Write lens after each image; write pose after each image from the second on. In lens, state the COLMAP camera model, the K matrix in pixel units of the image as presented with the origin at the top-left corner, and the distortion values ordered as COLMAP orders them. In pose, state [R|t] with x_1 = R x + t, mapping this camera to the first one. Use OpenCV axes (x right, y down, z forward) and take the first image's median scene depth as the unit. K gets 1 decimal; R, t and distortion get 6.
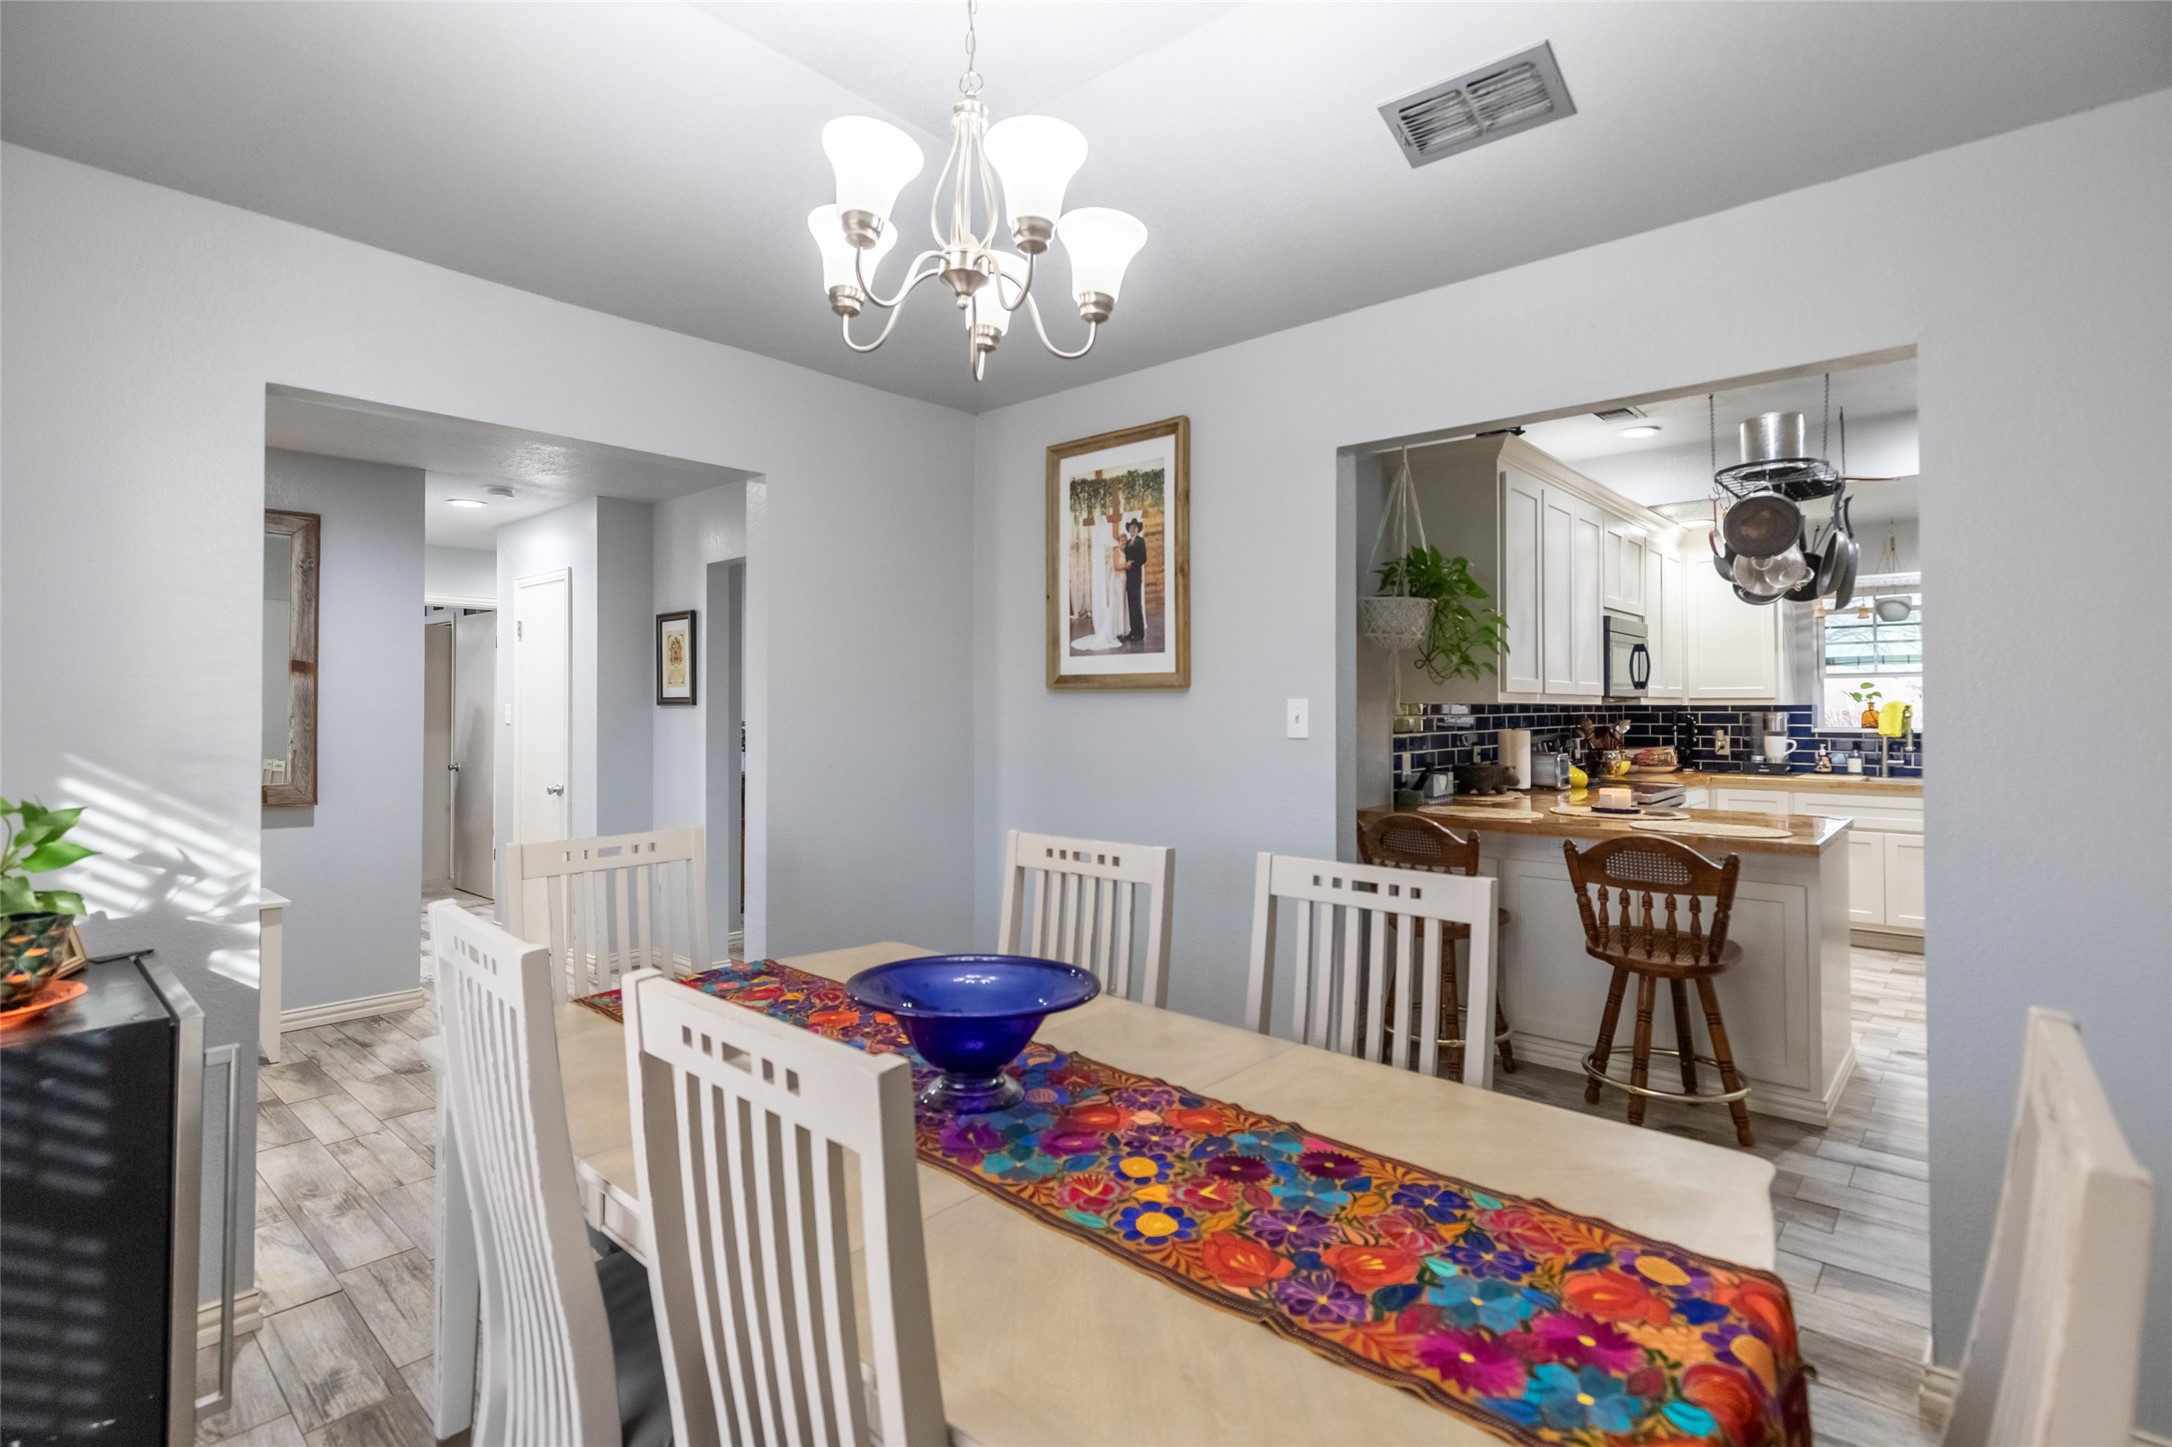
lens RADIAL K [[1039.8, 0, 1059.4], [0, 1039.8, 685.9], [0, 0, 1]] dist [-0.001070, -0.000106]
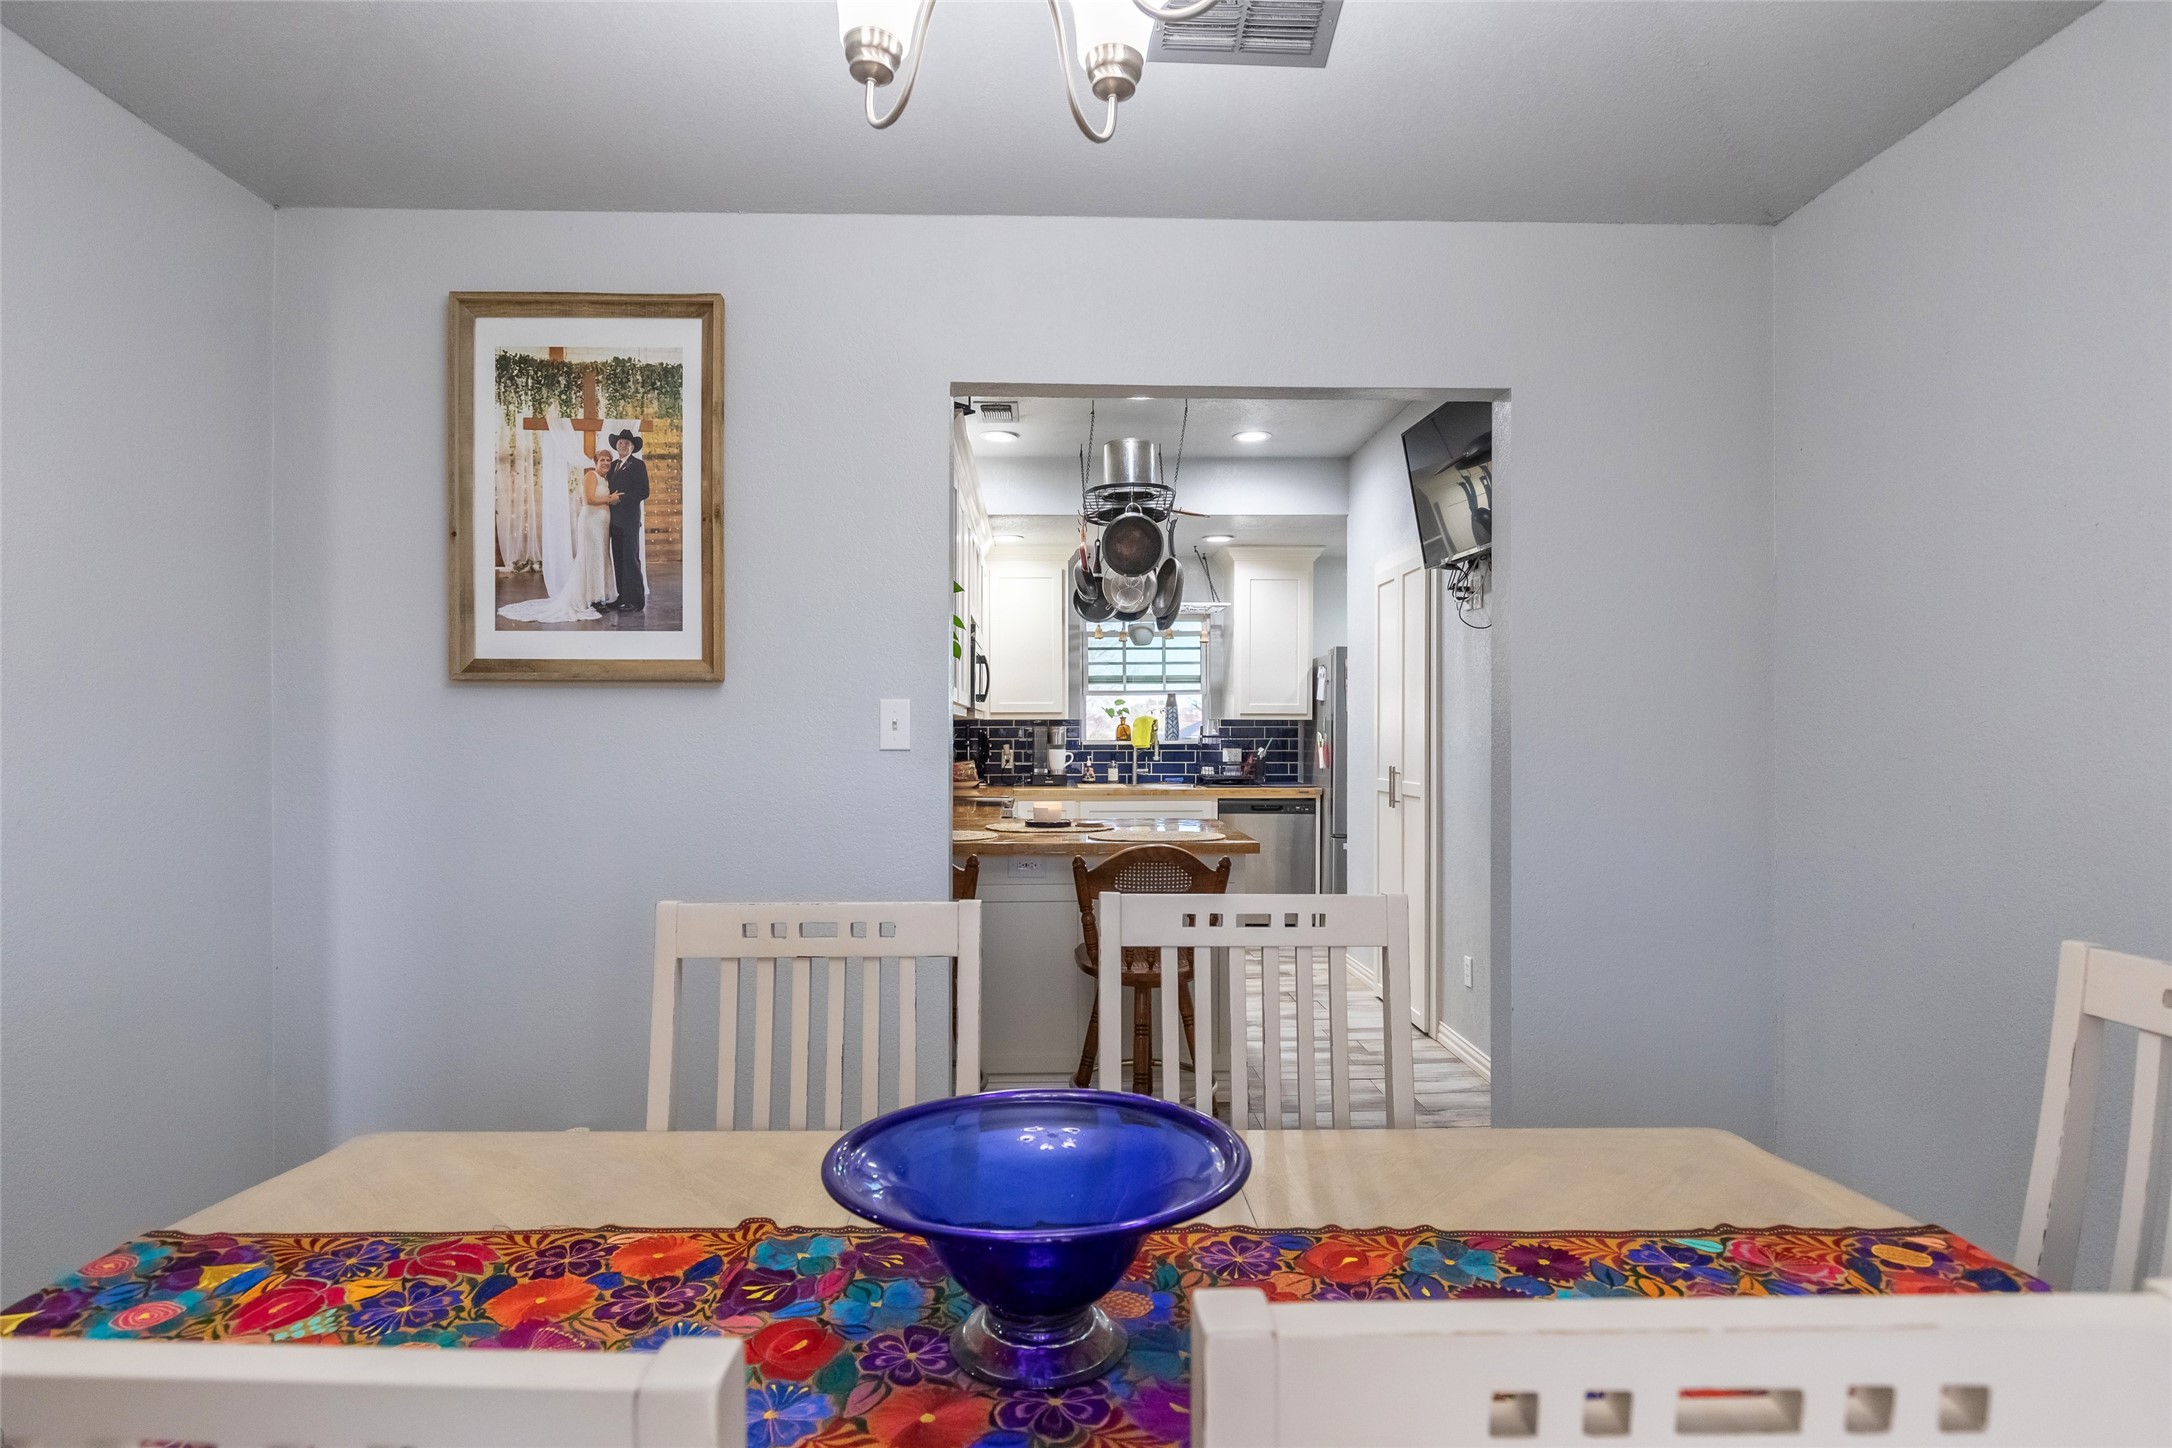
lens RADIAL K [[1185.0, 0, 1067.6], [0, 1185.0, 724.9], [0, 0, 1]] dist [0.005330, -0.000542]
pose [[0.720156, 0.001445, 0.693811, -0.223042], [-0.013654, 0.999834, 0.012091, 0.014880], [-0.693678, -0.018181, 0.720056, 0.211817]]
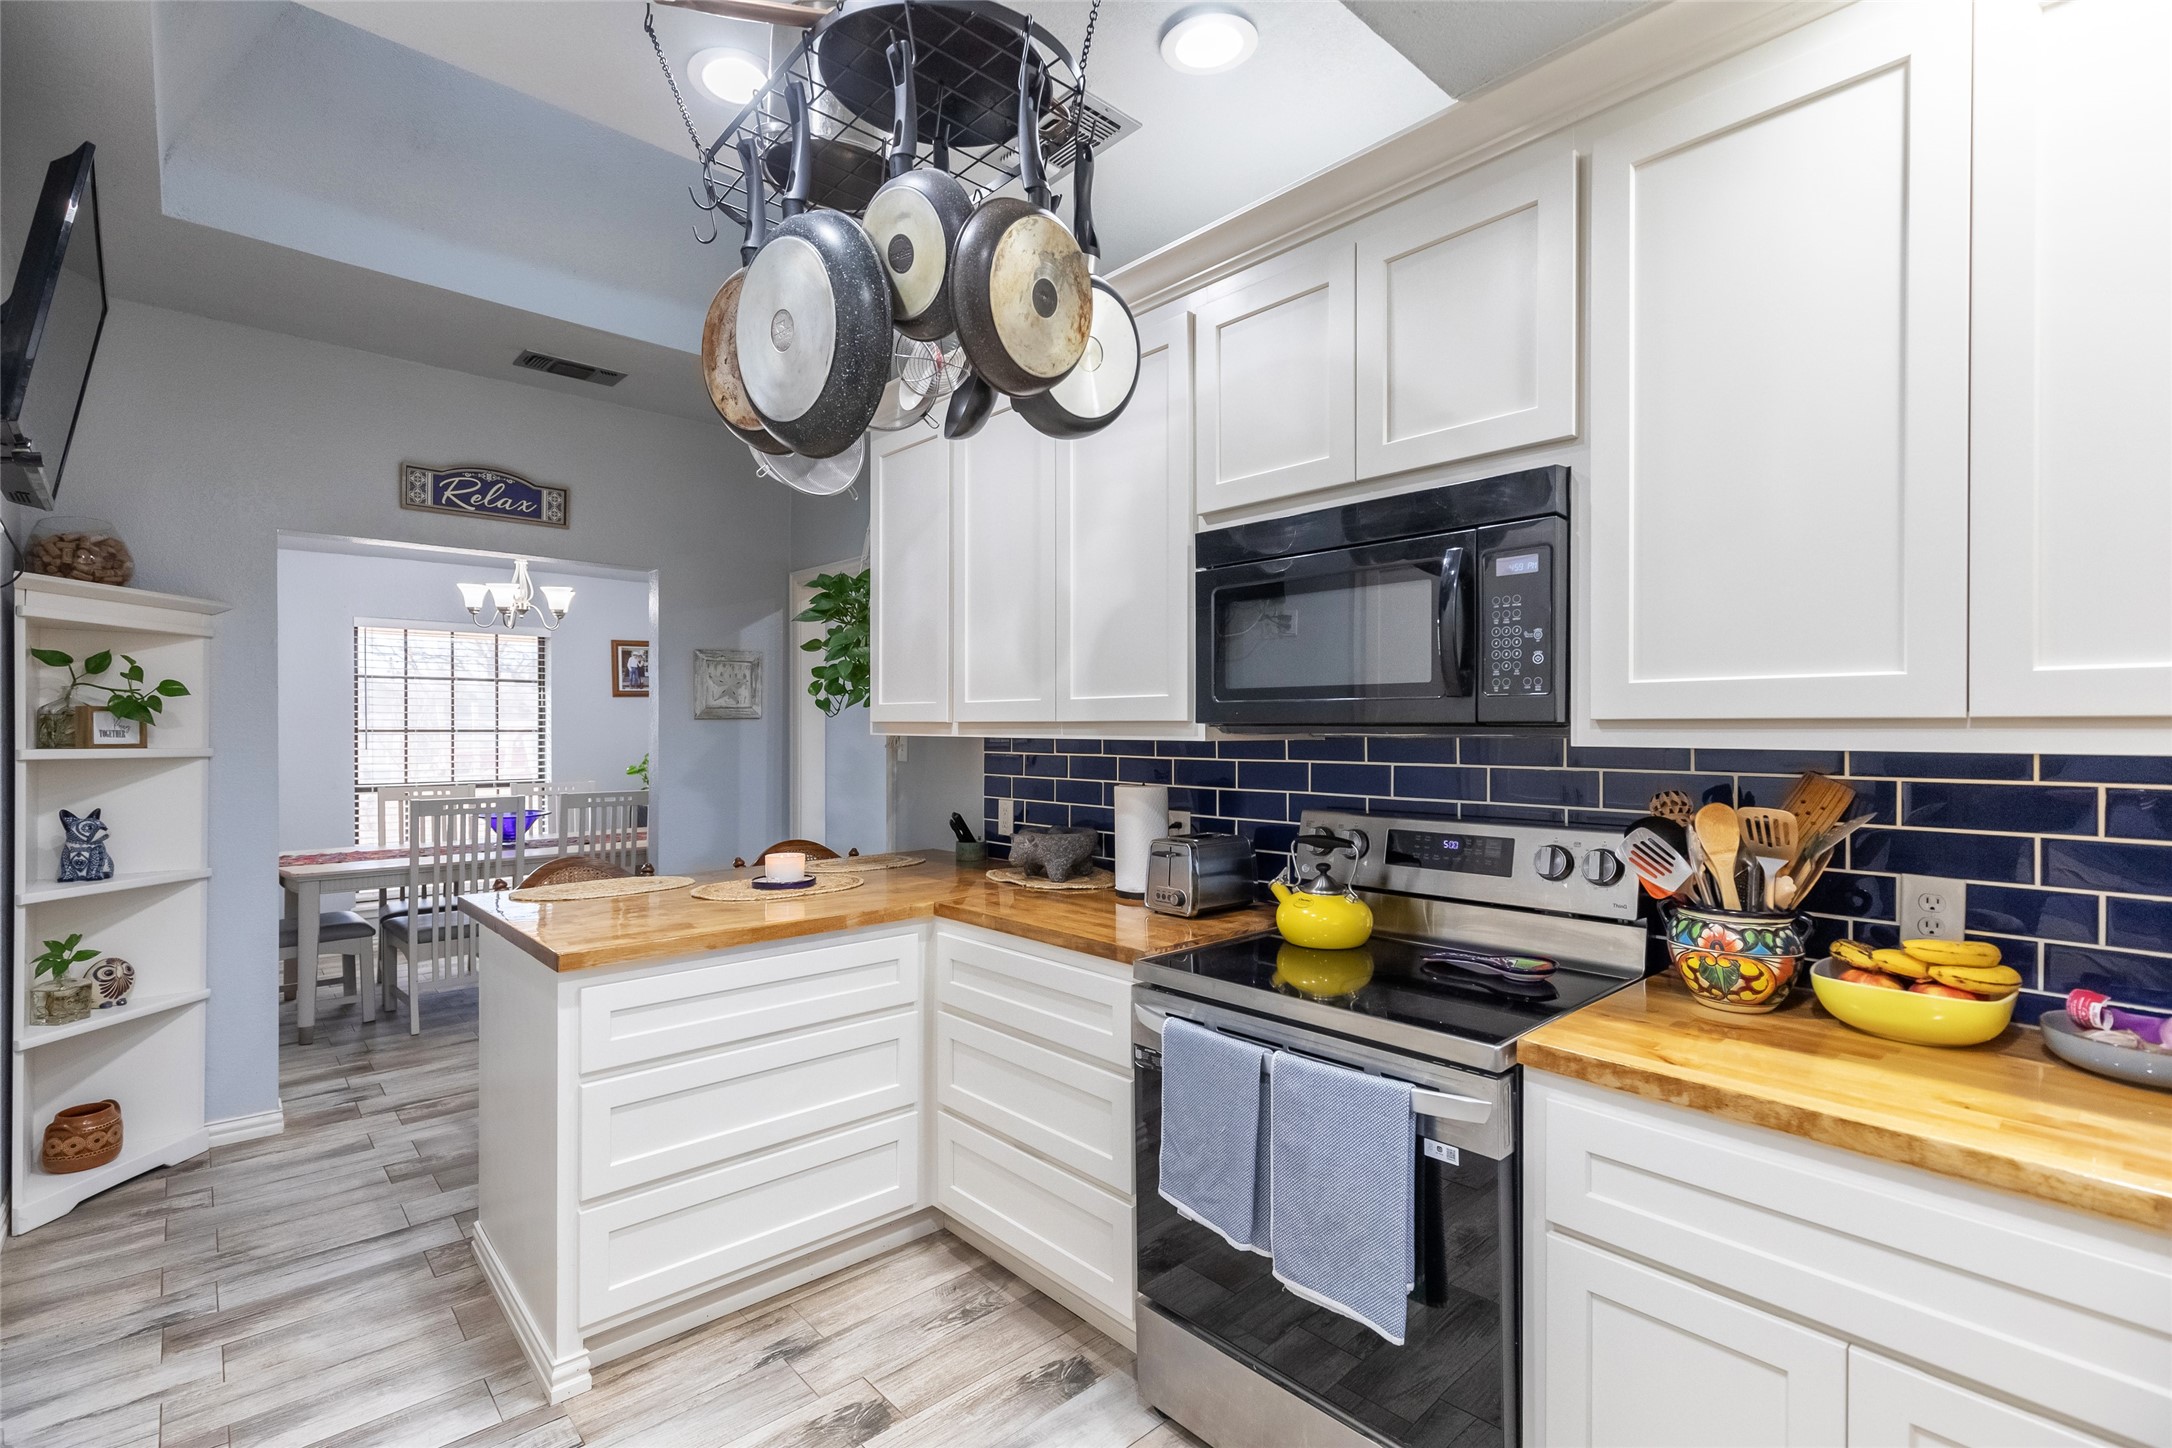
lens RADIAL K [[989.8, 0, 1070.4], [0, 989.8, 717.2], [0, 0, 1]] dist [0.009485, -0.000843]
pose [[-0.102560, -0.011884, -0.994656, 1.274592], [0.017672, 0.999749, -0.013767, 0.017100], [0.994570, -0.018989, -0.102324, 1.342050]]
